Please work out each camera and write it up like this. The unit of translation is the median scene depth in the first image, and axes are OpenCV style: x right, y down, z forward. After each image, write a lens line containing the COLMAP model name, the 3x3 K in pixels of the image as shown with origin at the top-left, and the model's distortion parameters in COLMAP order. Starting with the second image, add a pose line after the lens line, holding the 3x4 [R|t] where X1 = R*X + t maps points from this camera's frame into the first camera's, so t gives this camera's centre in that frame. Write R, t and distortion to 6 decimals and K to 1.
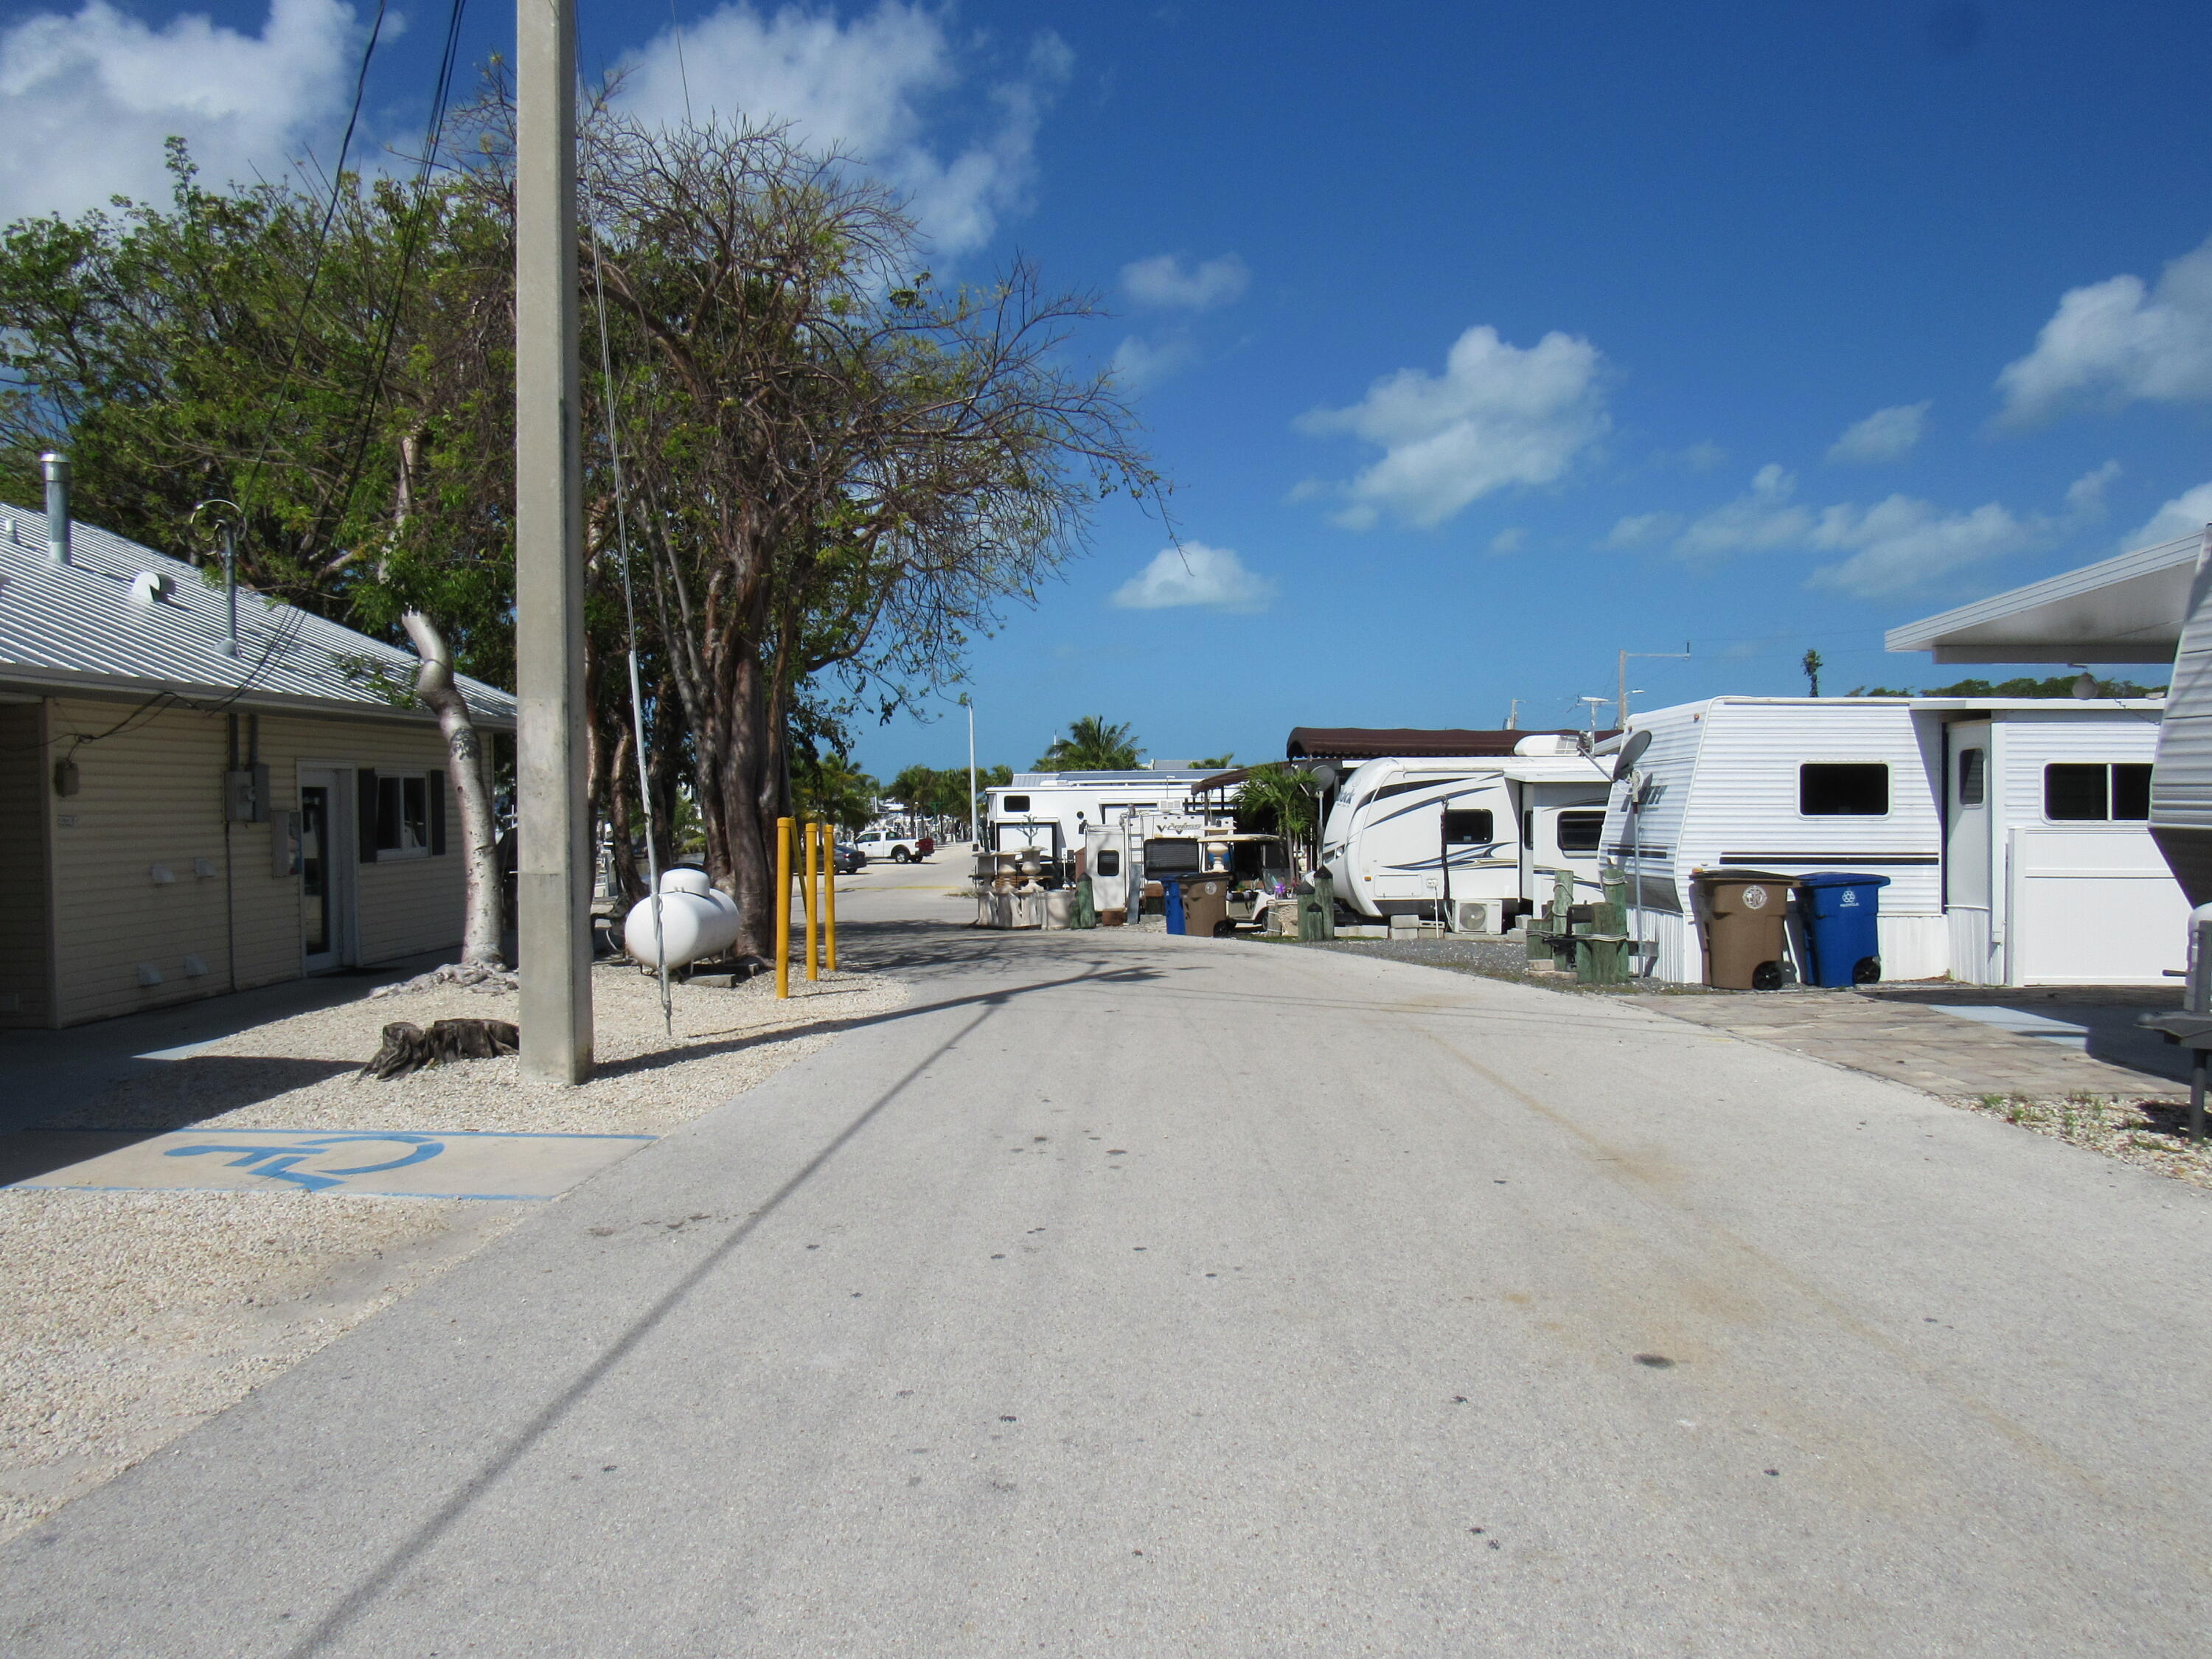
lens RADIAL K [[1598.3, 0, 1106.5], [0, 1598.3, 830.6], [0, 0, 1]] dist [-0.026652, 0.014934]
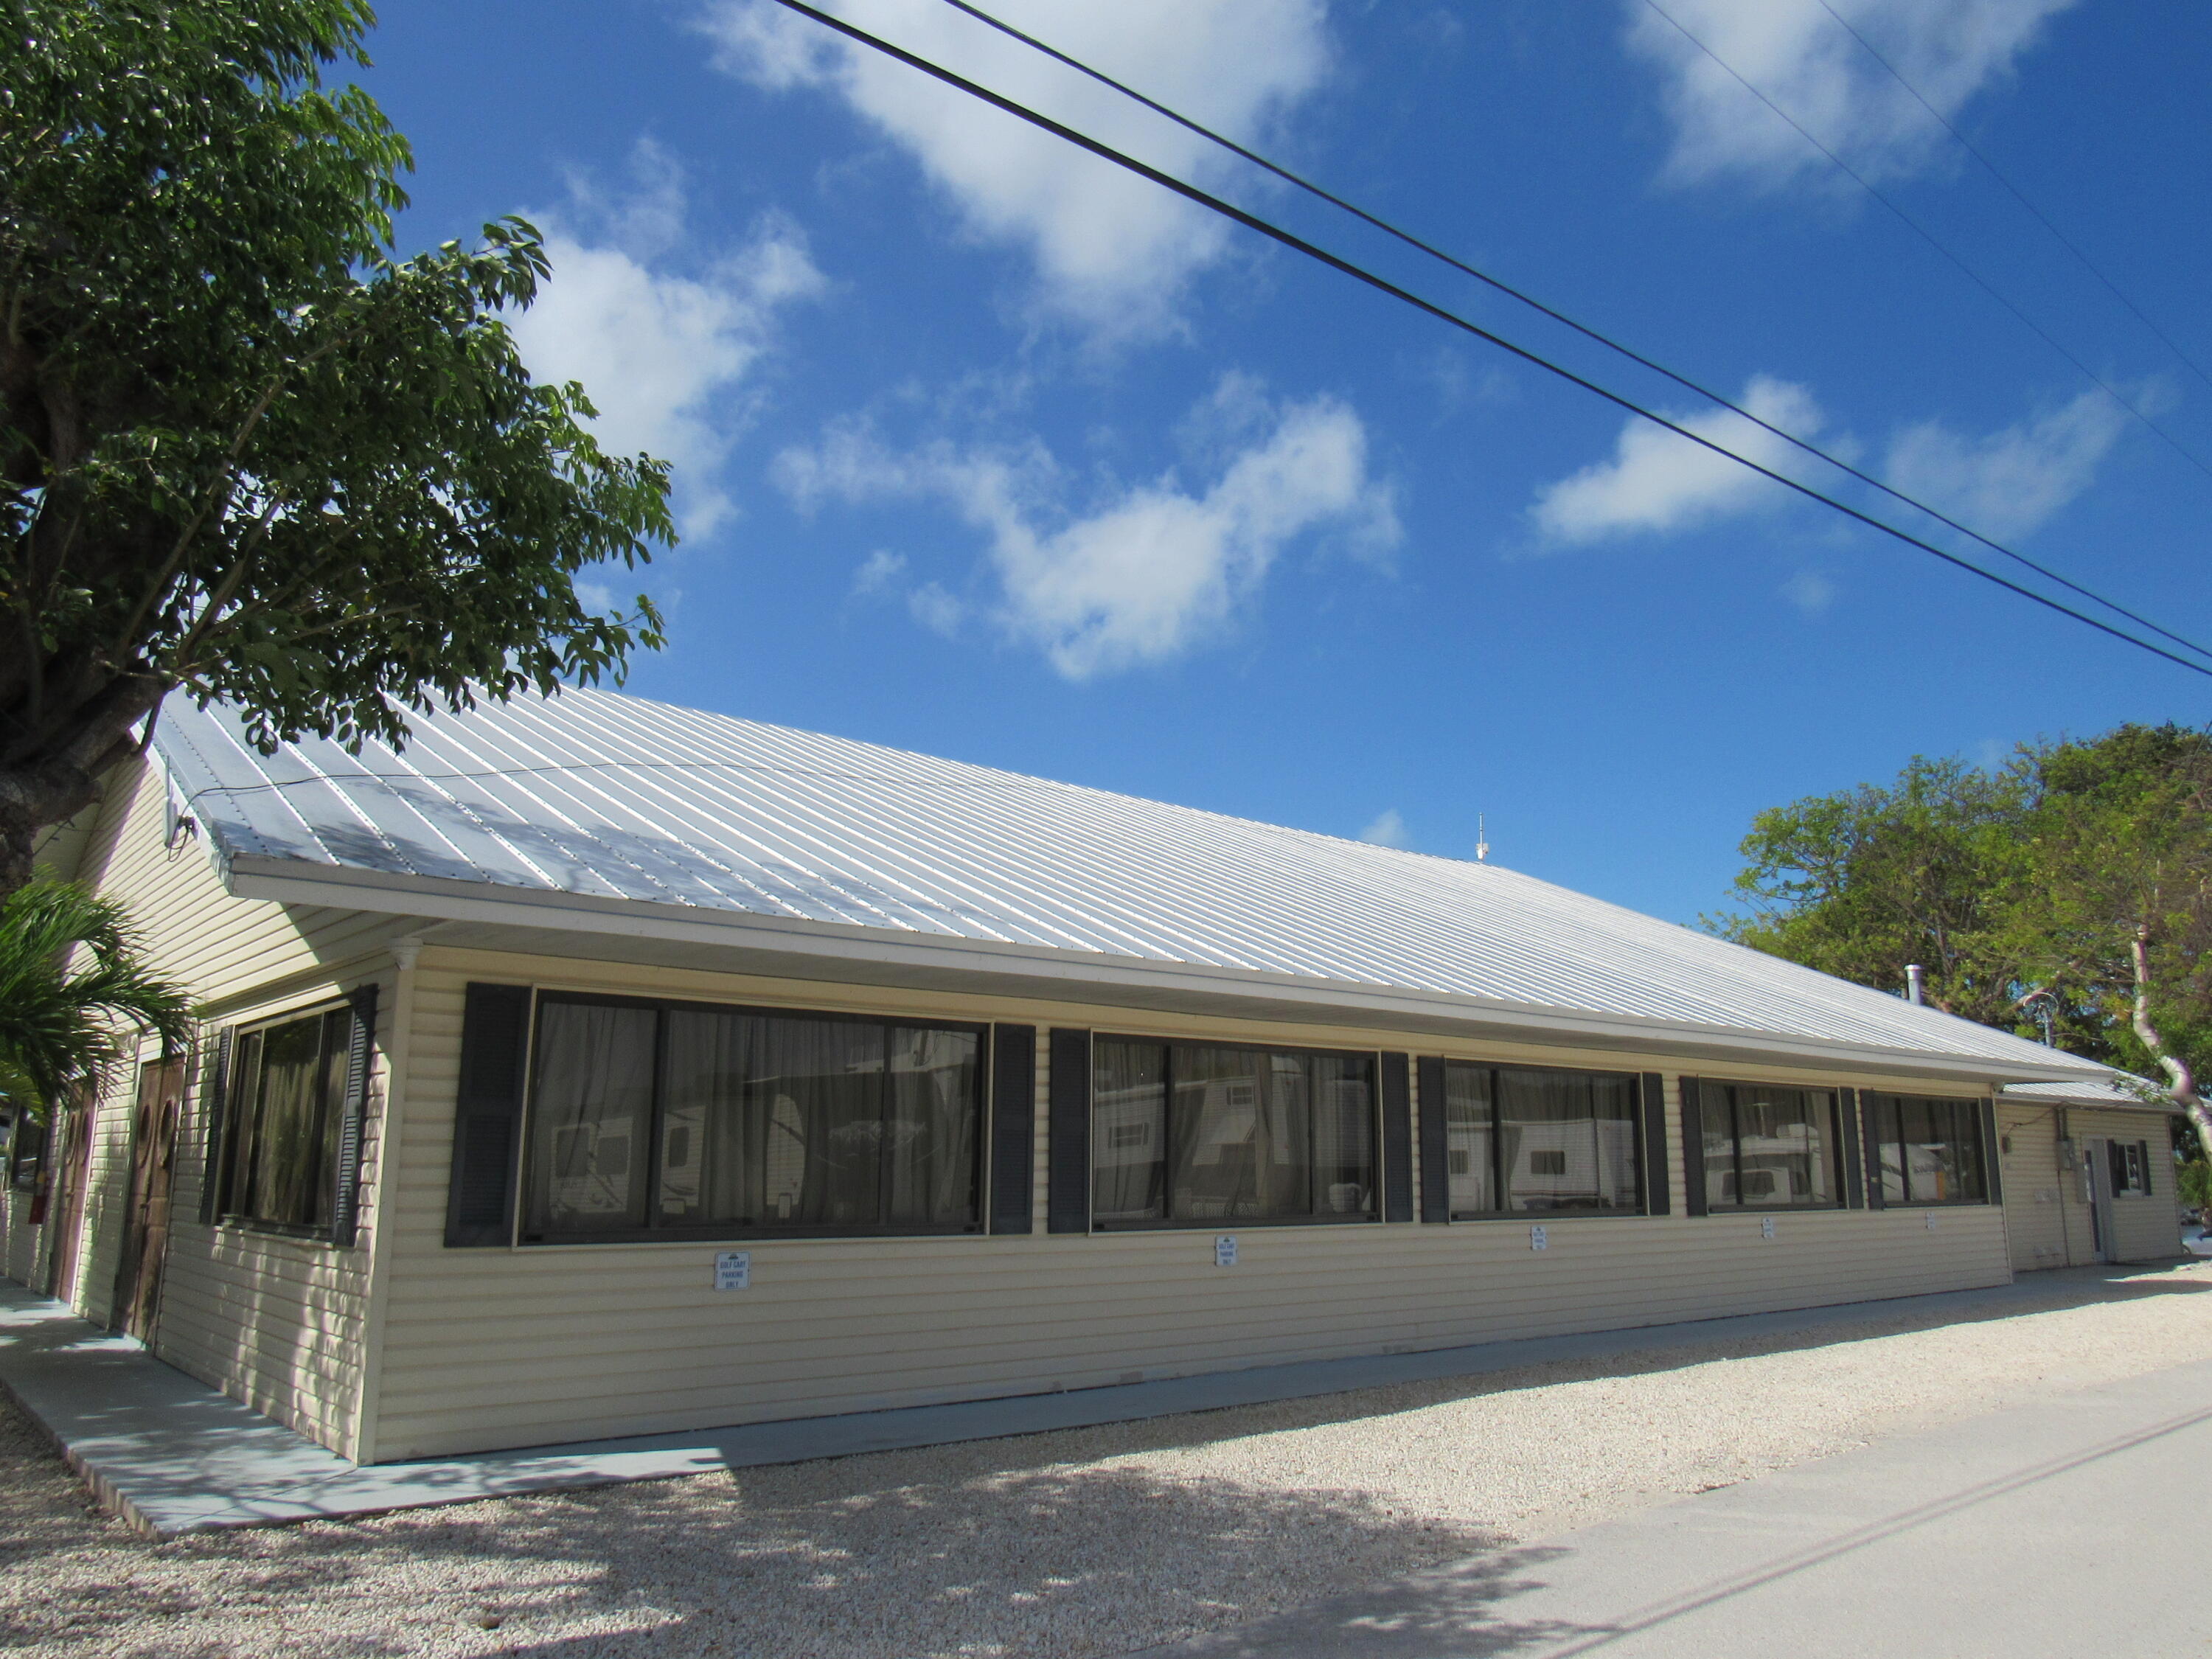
lens RADIAL K [[1598.3, 0, 1104.3], [0, 1598.3, 836.0], [0, 0, 1]] dist [-0.026652, 0.014934]
pose [[0.669320, -0.130232, -0.731471, 0.081340], [-0.033491, 0.978229, -0.204810, 0.026255], [0.742219, 0.161581, 0.650386, -0.942996]]
